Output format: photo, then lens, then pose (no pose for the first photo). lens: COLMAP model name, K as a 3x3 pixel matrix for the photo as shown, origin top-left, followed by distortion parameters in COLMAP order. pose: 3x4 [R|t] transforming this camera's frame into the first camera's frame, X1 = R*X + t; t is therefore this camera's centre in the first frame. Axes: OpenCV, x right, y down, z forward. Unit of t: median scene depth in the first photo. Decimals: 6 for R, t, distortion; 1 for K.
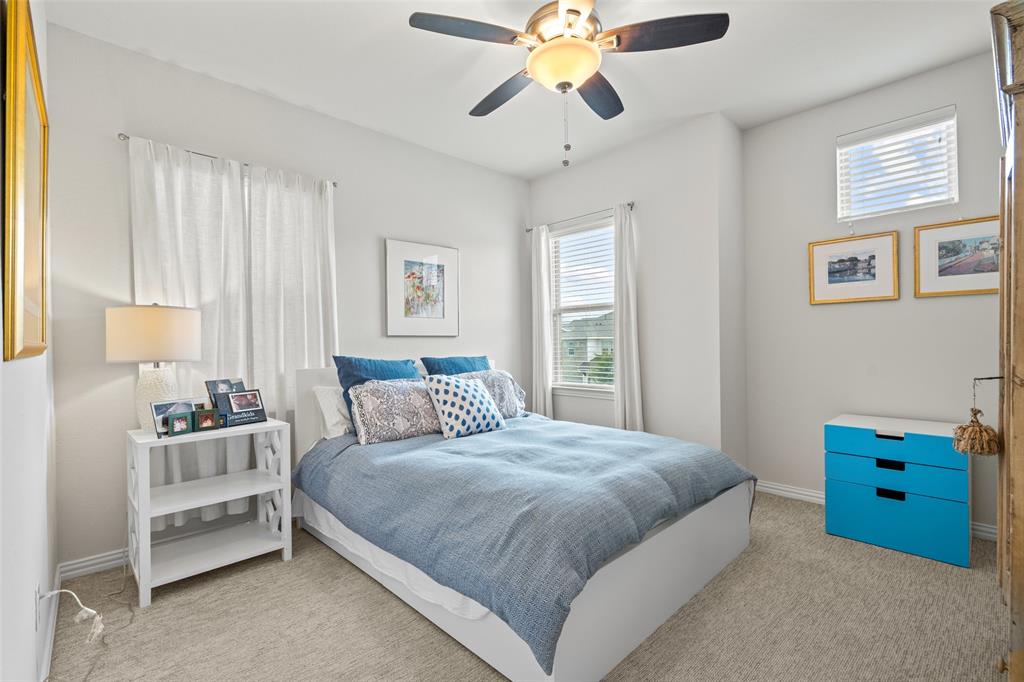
lens RADIAL K [[469.3, 0, 515.1], [0, 469.3, 341.9], [0, 0, 1]] dist [-0.006694, 0.001669]
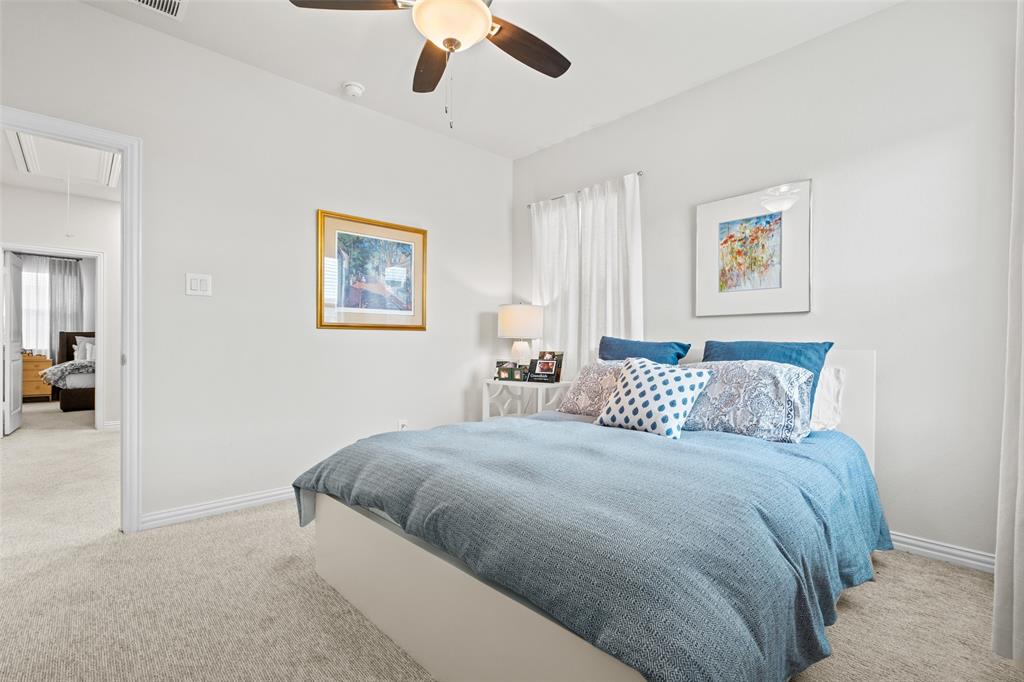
lens RADIAL K [[469.3, 0, 509.7], [0, 469.3, 346.3], [0, 0, 1]] dist [-0.006694, 0.001669]
pose [[-0.018203, 0.013770, -0.999739, 0.591789], [-0.007741, 0.999873, 0.013913, 0.032746], [0.999804, 0.007993, -0.018094, 0.646248]]
